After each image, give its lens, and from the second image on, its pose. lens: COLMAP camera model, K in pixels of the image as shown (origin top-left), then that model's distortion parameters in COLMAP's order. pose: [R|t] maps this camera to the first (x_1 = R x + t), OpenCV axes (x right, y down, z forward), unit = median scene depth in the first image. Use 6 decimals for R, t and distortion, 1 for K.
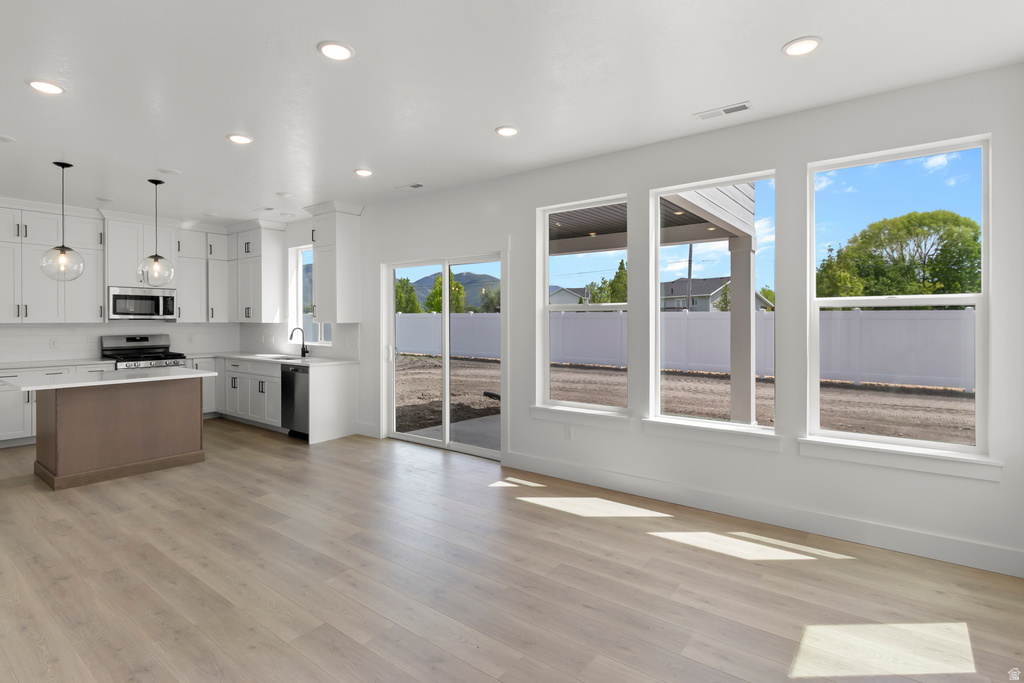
lens RADIAL K [[530.6, 0, 521.5], [0, 530.6, 319.2], [0, 0, 1]] dist [-0.001456, -0.001207]
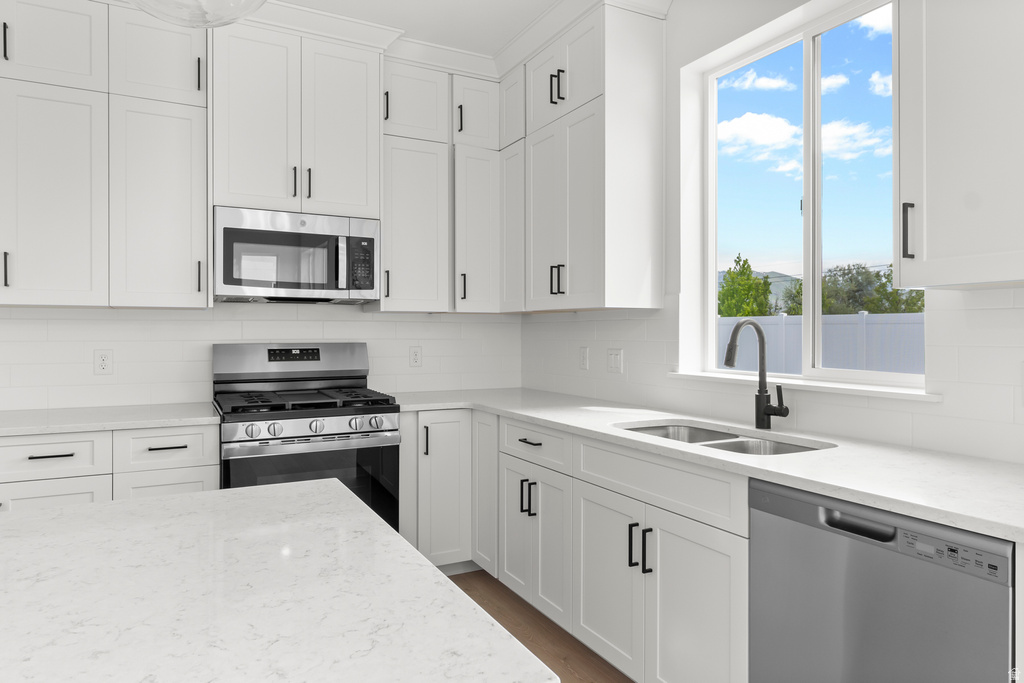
lens RADIAL K [[633.2, 0, 516.2], [0, 633.2, 334.2], [0, 0, 1]] dist [0.000019, -0.001050]
pose [[0.910882, 0.001642, -0.412665, -0.388492], [-0.001148, 0.999998, 0.001445, 0.022285], [0.412666, -0.000843, 0.910882, 0.646662]]
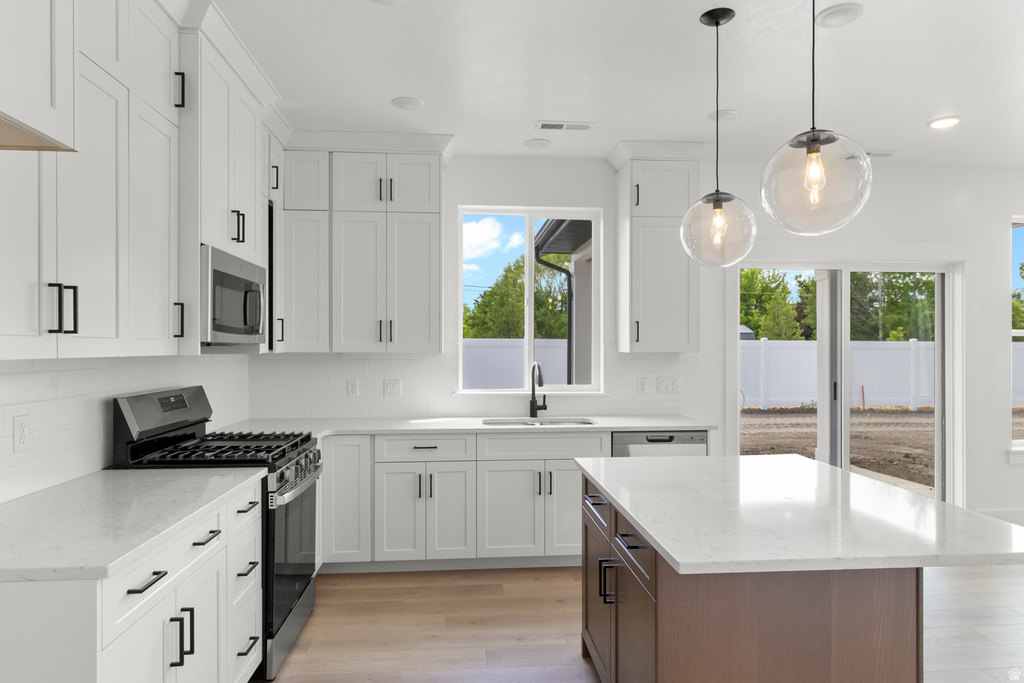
lens RADIAL K [[611.9, 0, 509.0], [0, 611.9, 332.6], [0, 0, 1]] dist [-0.004623, -0.002837]
pose [[0.754025, 0.017898, 0.656602, -0.827571], [-0.000570, 0.999646, -0.026594, 0.002049], [-0.656846, 0.019679, 0.753768, 0.545120]]
